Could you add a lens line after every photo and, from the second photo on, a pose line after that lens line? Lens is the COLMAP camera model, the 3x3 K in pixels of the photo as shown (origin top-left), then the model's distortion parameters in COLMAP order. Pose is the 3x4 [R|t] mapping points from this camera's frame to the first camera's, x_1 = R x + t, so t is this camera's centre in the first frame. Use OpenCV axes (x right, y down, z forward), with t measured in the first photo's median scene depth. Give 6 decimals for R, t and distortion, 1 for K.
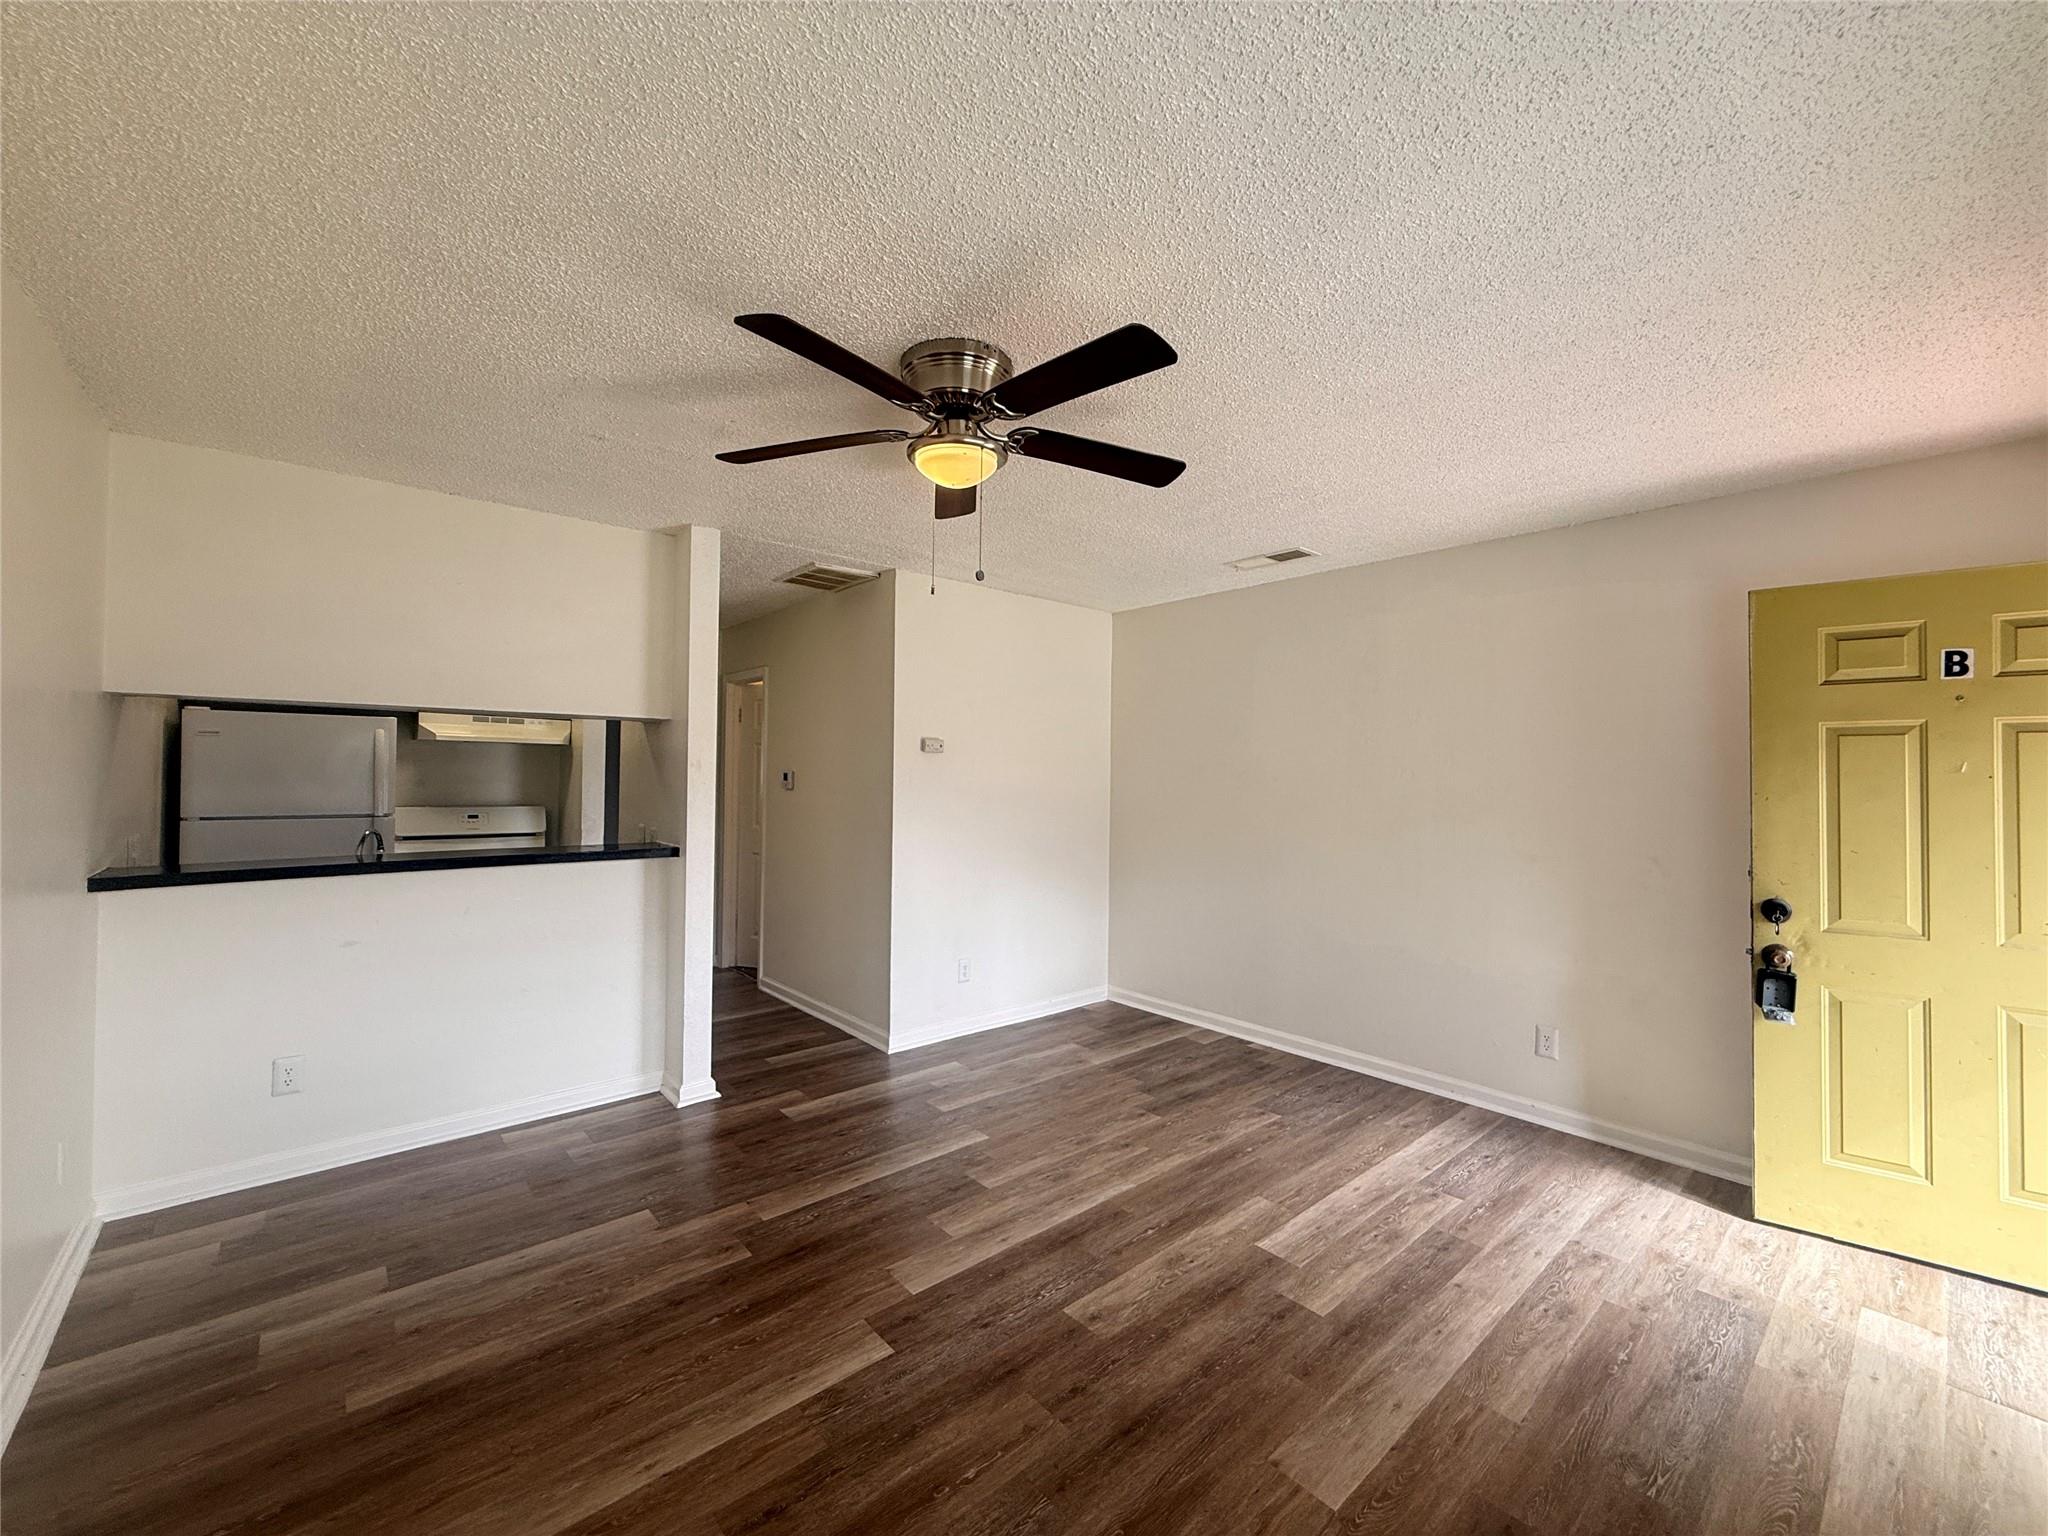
lens RADIAL K [[815.9, 0, 1022.3], [0, 815.9, 772.0], [0, 0, 1]] dist [0.001394, 0.000078]
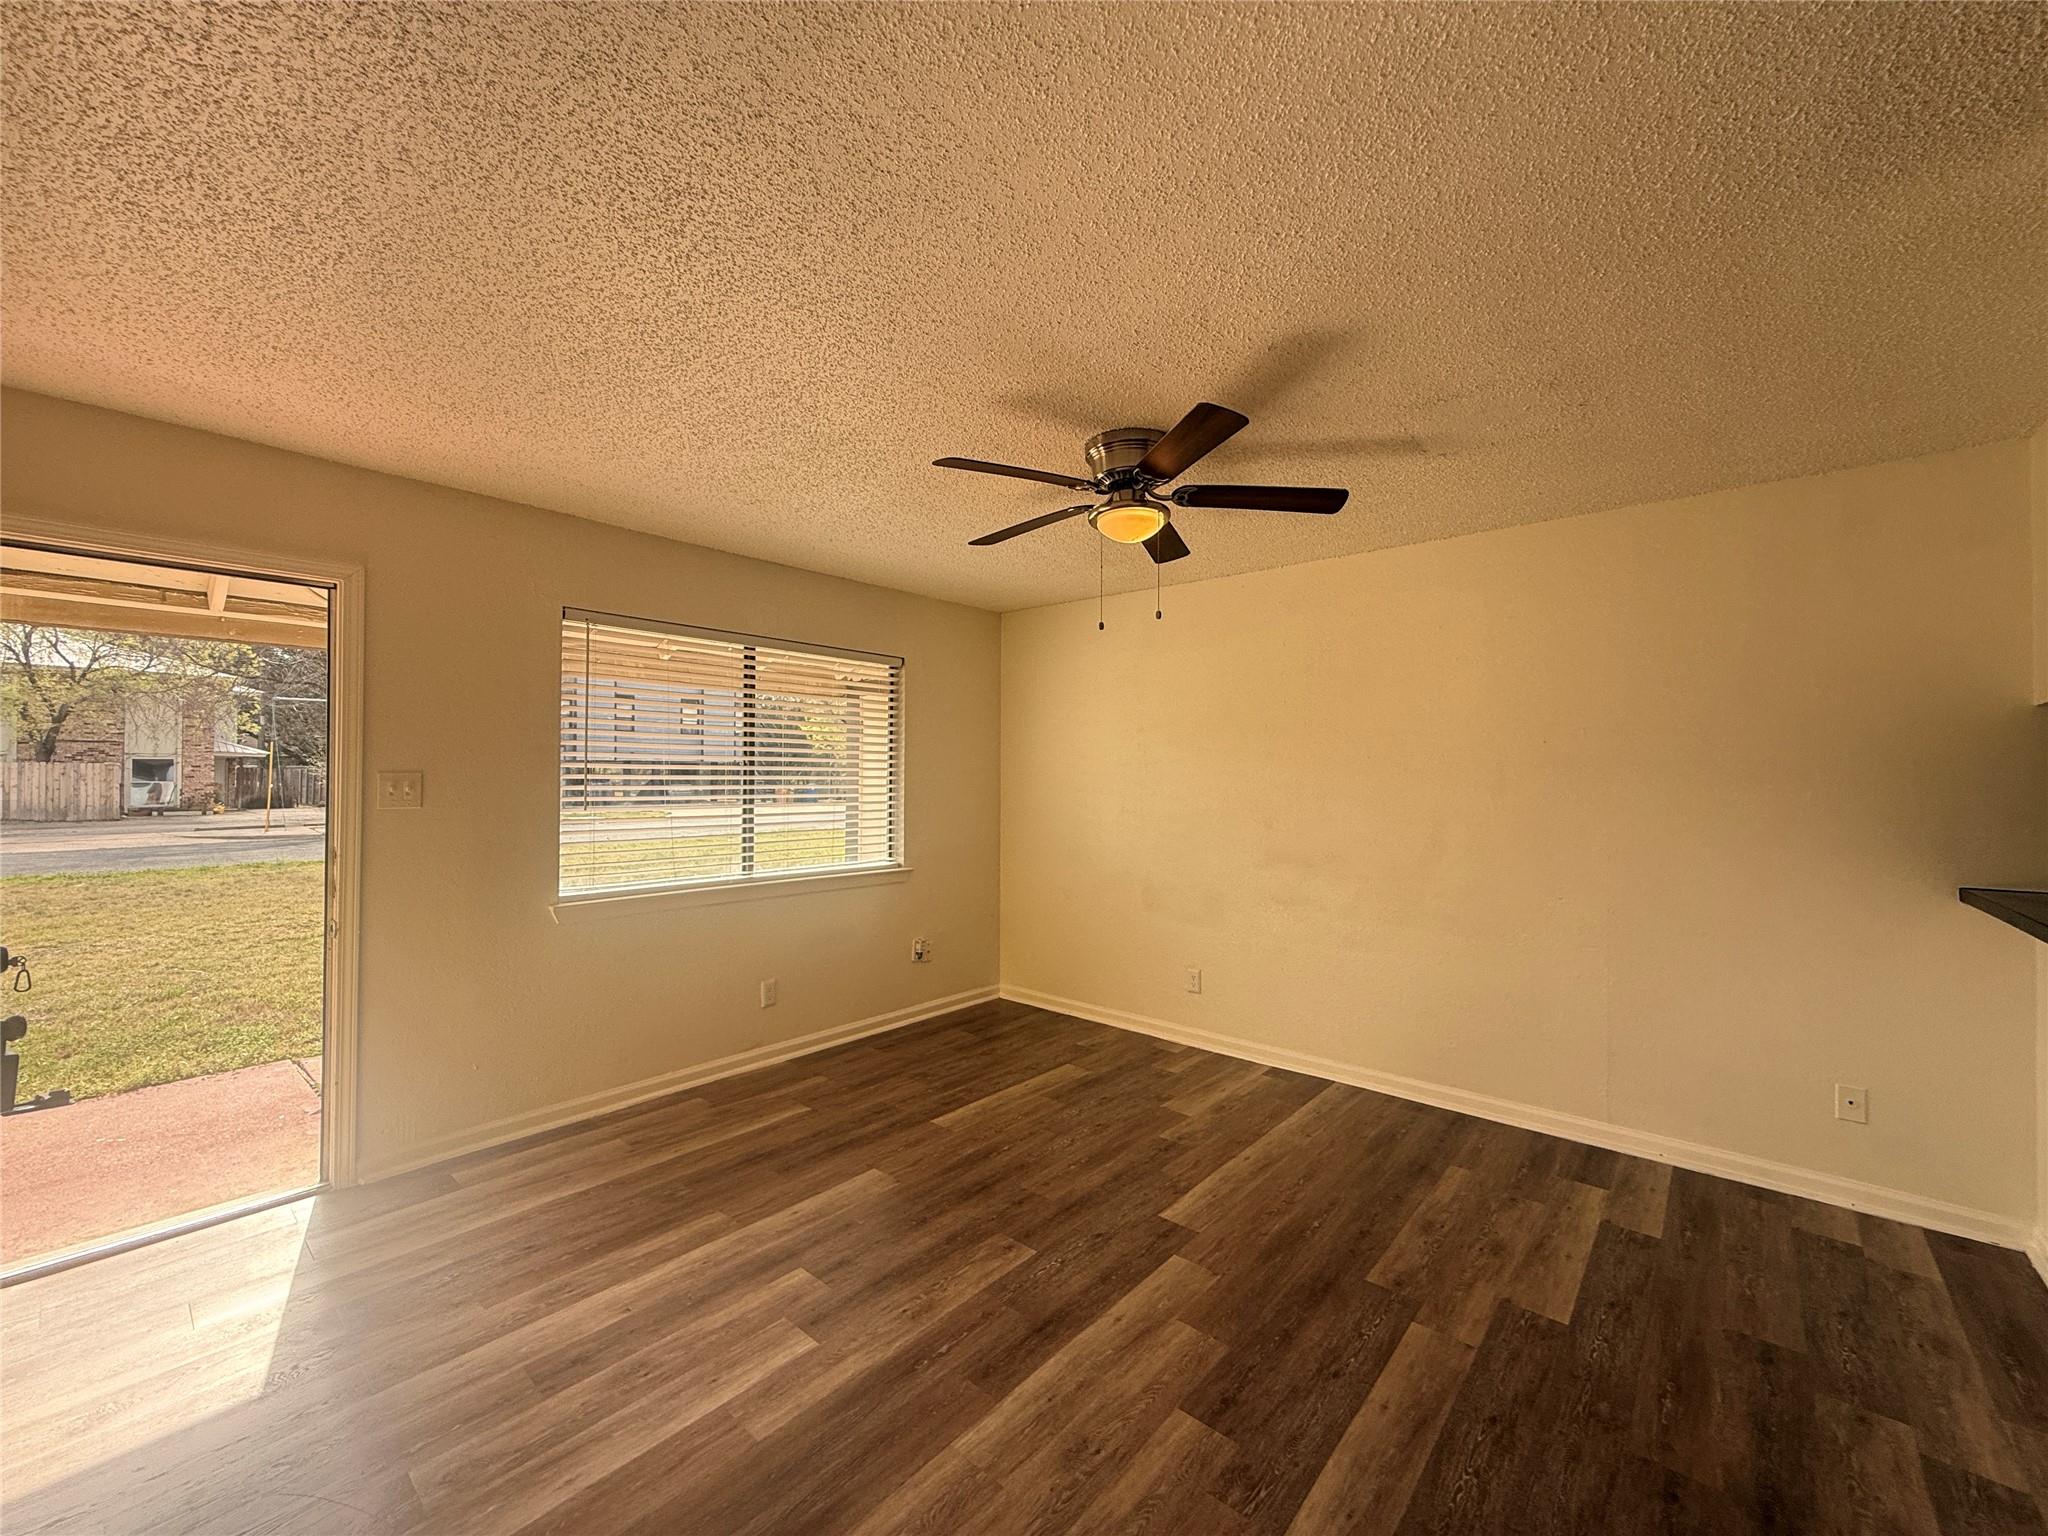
lens RADIAL K [[815.9, 0, 1024.3], [0, 815.9, 772.7], [0, 0, 1]] dist [0.001394, 0.000078]
pose [[-0.989932, -0.016627, -0.140567, 0.198309], [-0.015124, 0.999817, -0.011750, 0.012238], [0.140736, -0.009505, -0.990002, 1.779825]]
